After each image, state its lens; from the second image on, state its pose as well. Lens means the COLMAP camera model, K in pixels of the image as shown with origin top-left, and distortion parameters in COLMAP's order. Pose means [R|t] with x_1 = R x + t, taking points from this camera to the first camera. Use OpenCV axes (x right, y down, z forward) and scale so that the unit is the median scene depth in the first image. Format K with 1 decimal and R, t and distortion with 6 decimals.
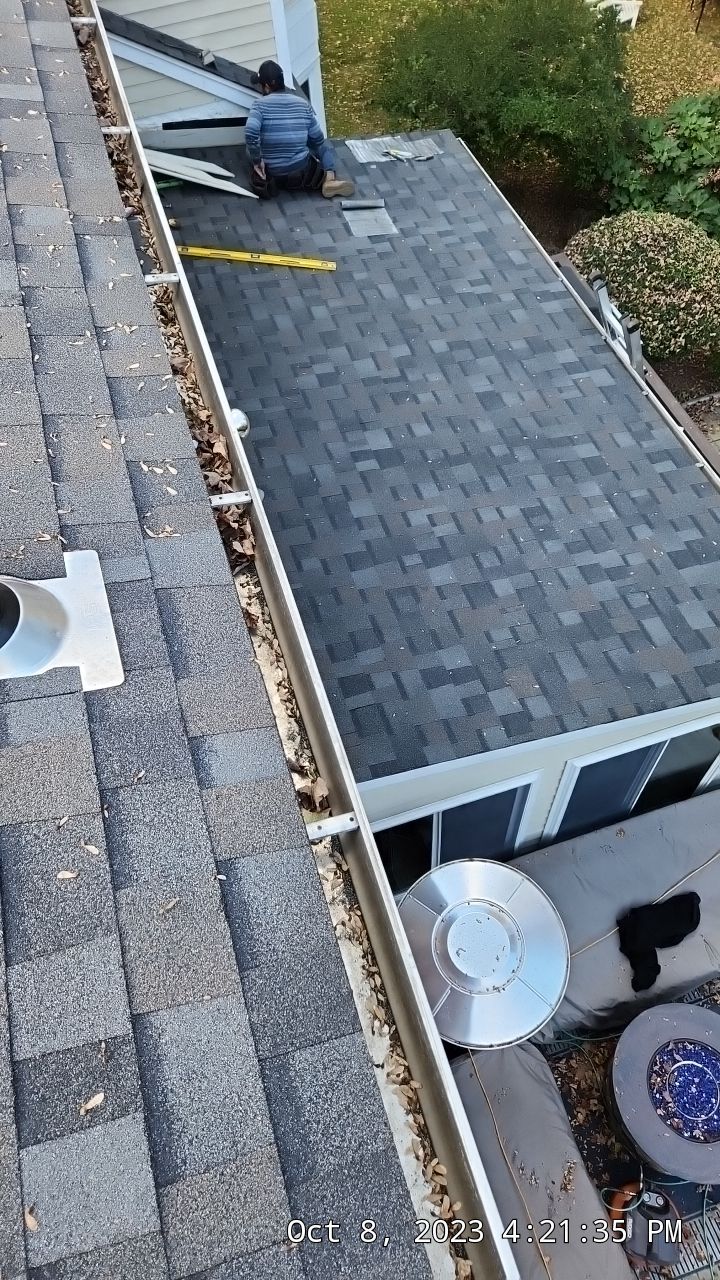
lens RADIAL K [[857.6, 0, 353.6], [0, 857.6, 640.8], [0, 0, 1]] dist [0.086793, -0.073406]
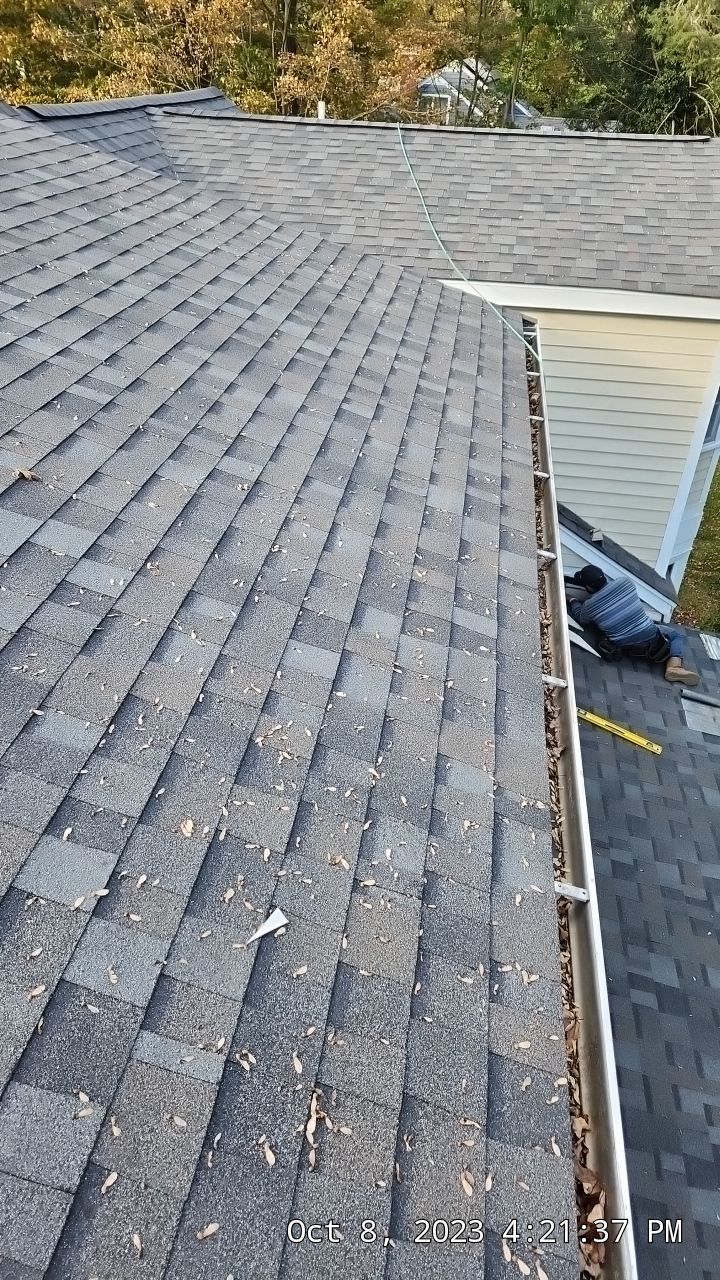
lens RADIAL K [[850.2, 0, 348.0], [0, 850.2, 620.5], [0, 0, 1]] dist [0.095155, -0.080004]
pose [[0.892794, 0.330016, -0.306607, -0.100854], [-0.423913, 0.845746, -0.324056, -0.114571], [0.152368, 0.419290, 0.894975, 0.039576]]
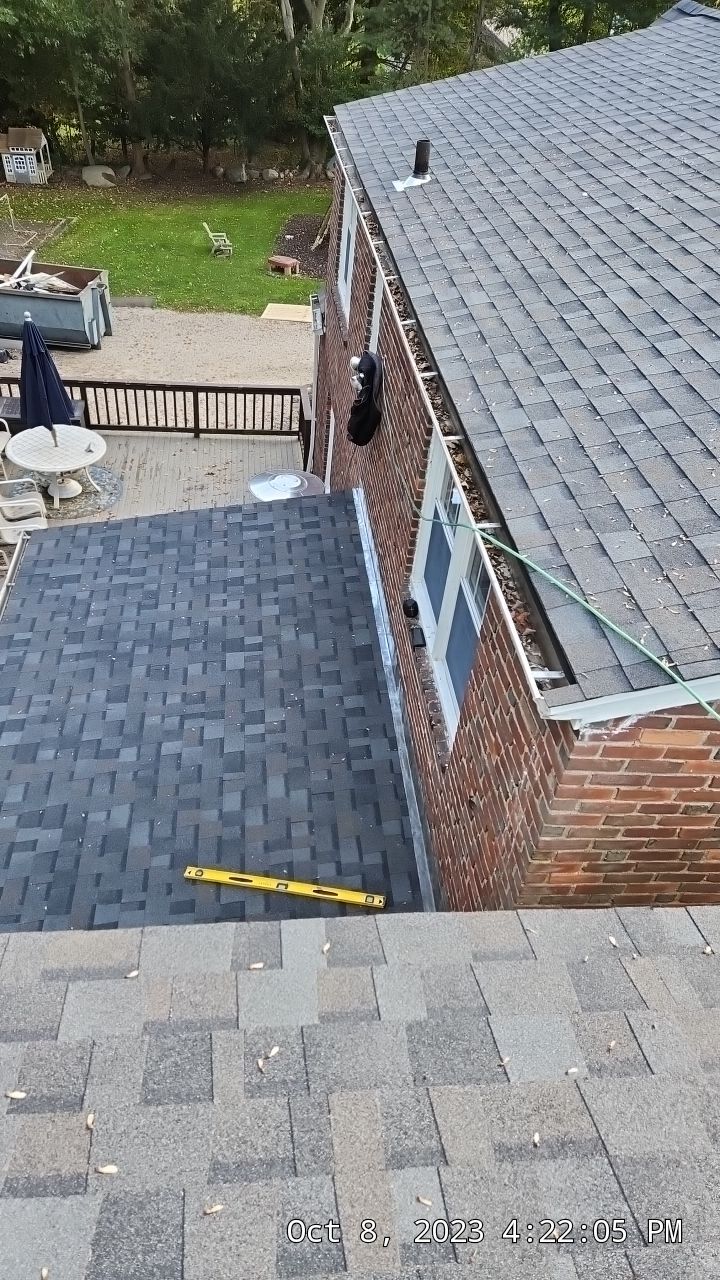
lens RADIAL K [[850.2, 0, 348.0], [0, 850.2, 620.5], [0, 0, 1]] dist [0.095155, -0.080004]
pose [[-0.978536, -0.134853, 0.155830, -0.302499], [0.167583, -0.080643, 0.982554, -1.366483], [-0.119933, 0.987579, 0.101511, 0.799901]]
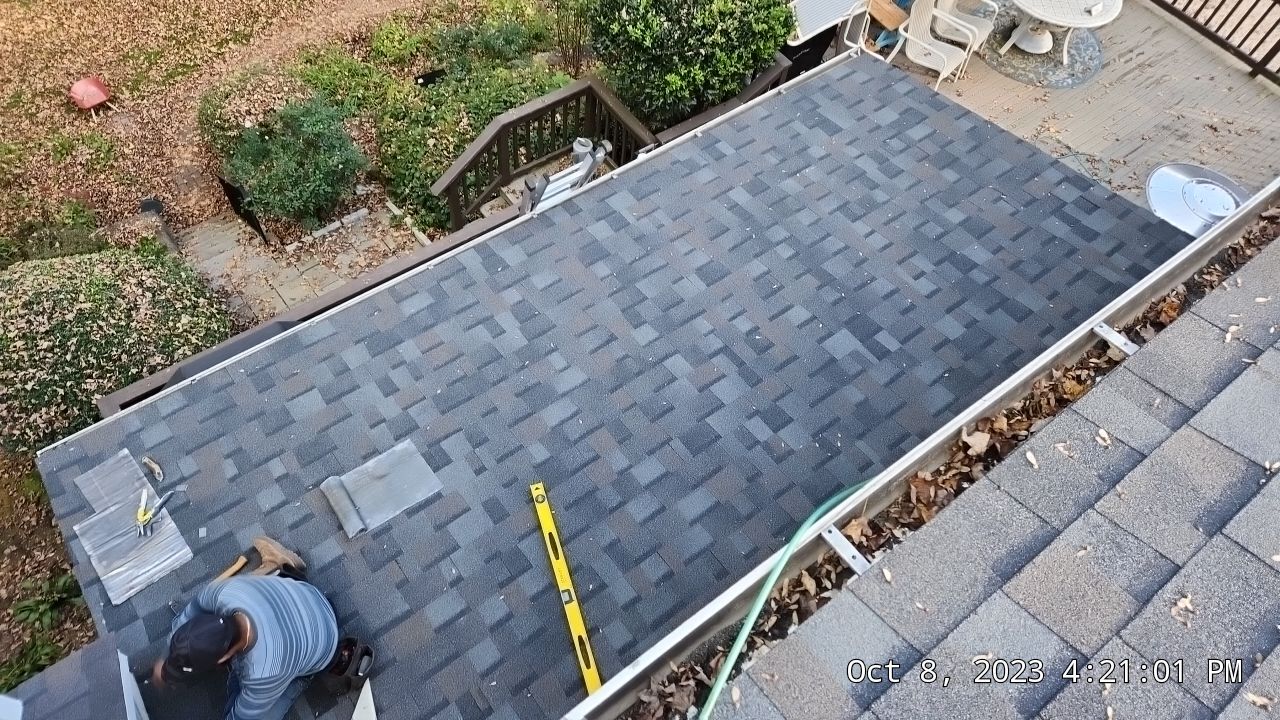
lens RADIAL K [[850.2, 0, 642.3], [0, 850.2, 335.4], [0, 0, 1]] dist [0.095155, -0.080004]
pose [[-0.337092, -0.769913, 0.541852, -0.366066], [0.756574, 0.121010, 0.642614, -0.942498], [-0.560326, 0.626571, 0.541704, 0.632939]]
